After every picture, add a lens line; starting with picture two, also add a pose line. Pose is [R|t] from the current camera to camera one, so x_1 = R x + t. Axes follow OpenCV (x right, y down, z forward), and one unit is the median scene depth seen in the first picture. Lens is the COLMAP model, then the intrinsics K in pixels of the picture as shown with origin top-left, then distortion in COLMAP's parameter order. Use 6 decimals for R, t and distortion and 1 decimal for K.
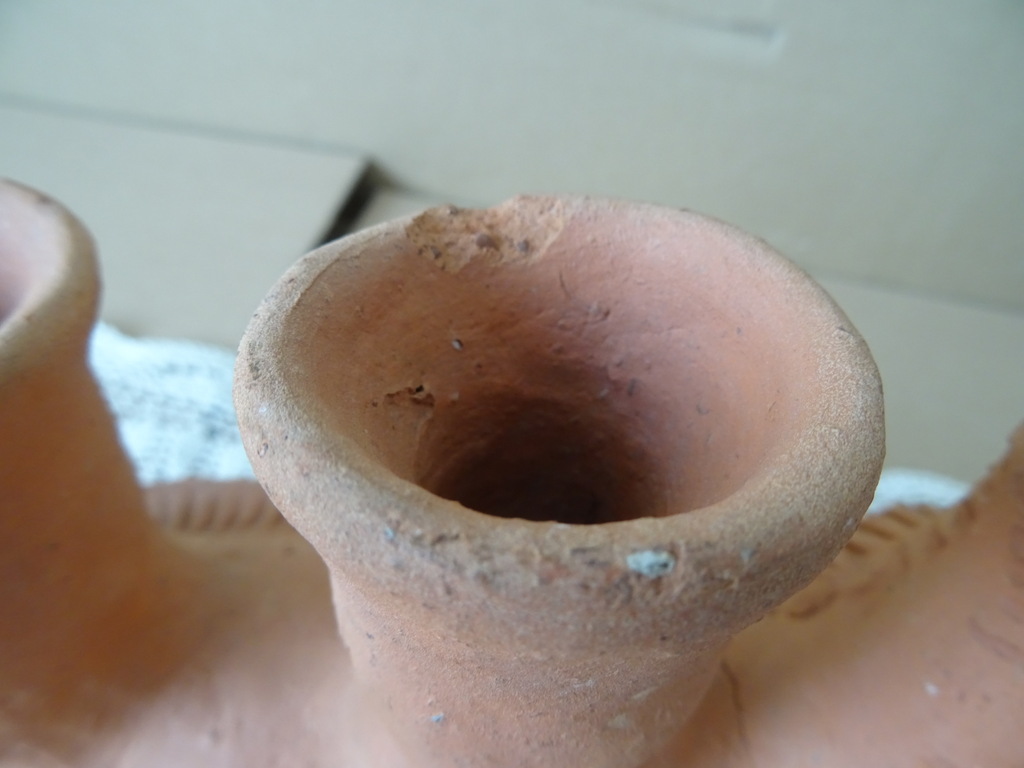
lens RADIAL K [[717.8, 0, 512.0], [0, 717.8, 384.0], [0, 0, 1]] dist [-0.009412, -0.008235]
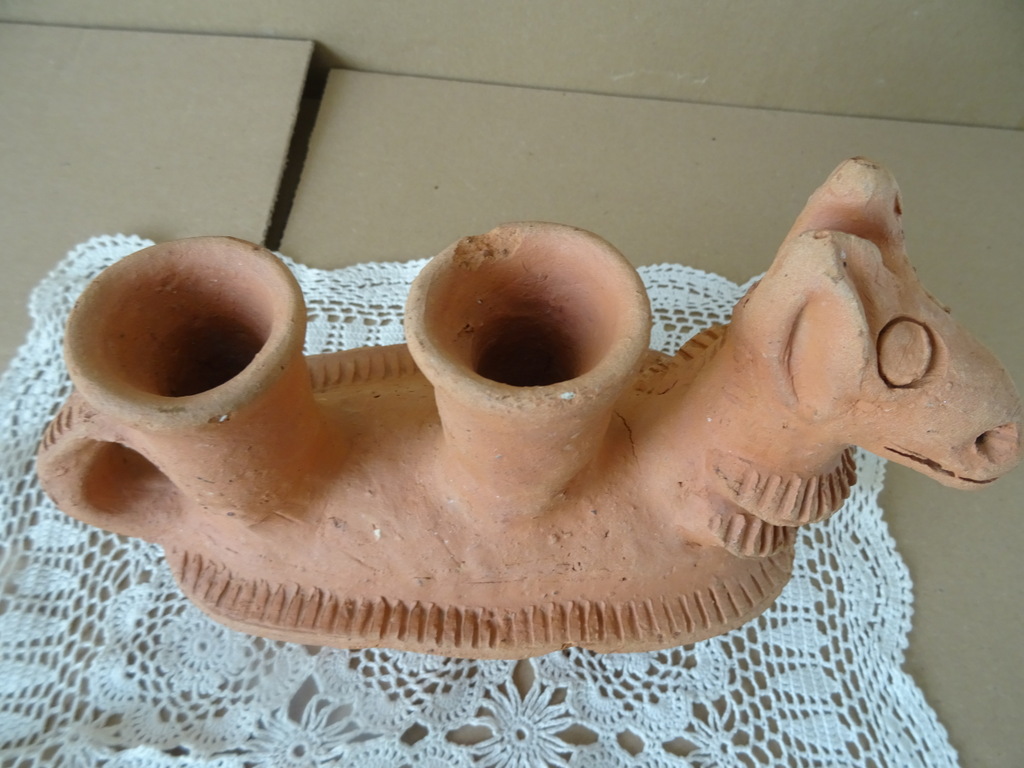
lens RADIAL K [[717.8, 0, 512.0], [0, 717.8, 384.0], [0, 0, 1]] dist [-0.009412, -0.008235]
pose [[0.989403, -0.138357, 0.044027, -0.111600], [0.120678, 0.952236, 0.280505, -0.419985], [-0.080734, -0.272220, 0.958842, -1.180973]]
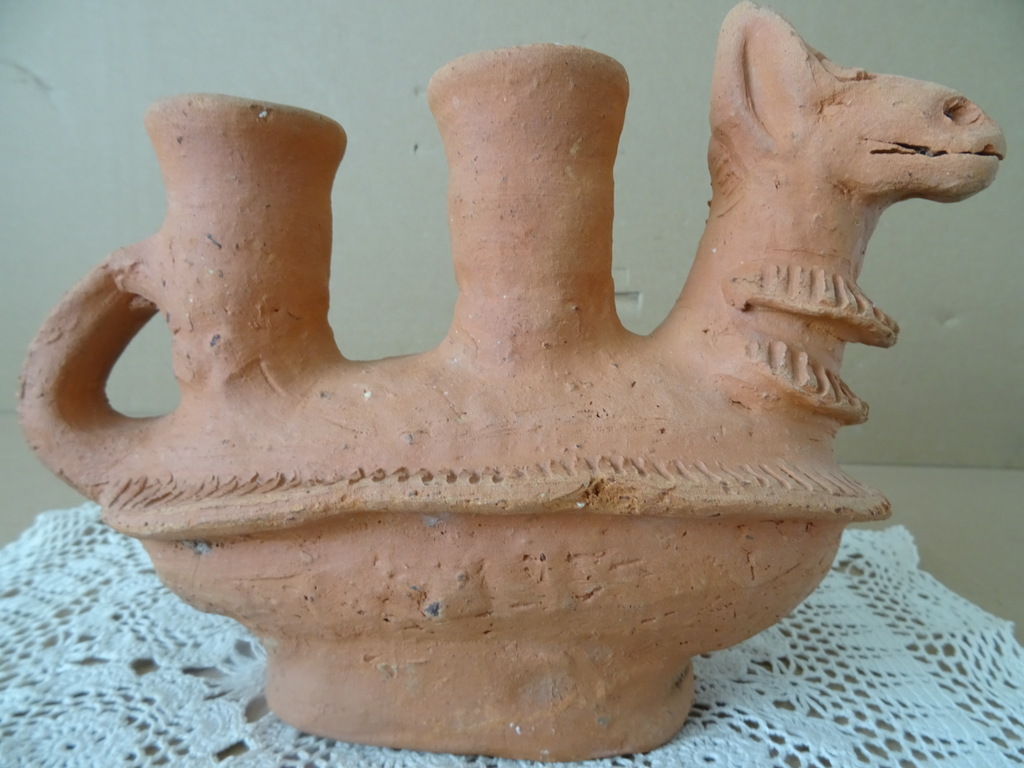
lens RADIAL K [[717.8, 0, 512.0], [0, 717.8, 384.0], [0, 0, 1]] dist [-0.009412, -0.008235]
pose [[0.991423, -0.083068, 0.100895, -0.340971], [0.125571, 0.819436, -0.559246, 2.186597], [-0.036222, 0.567119, 0.822839, -0.663848]]
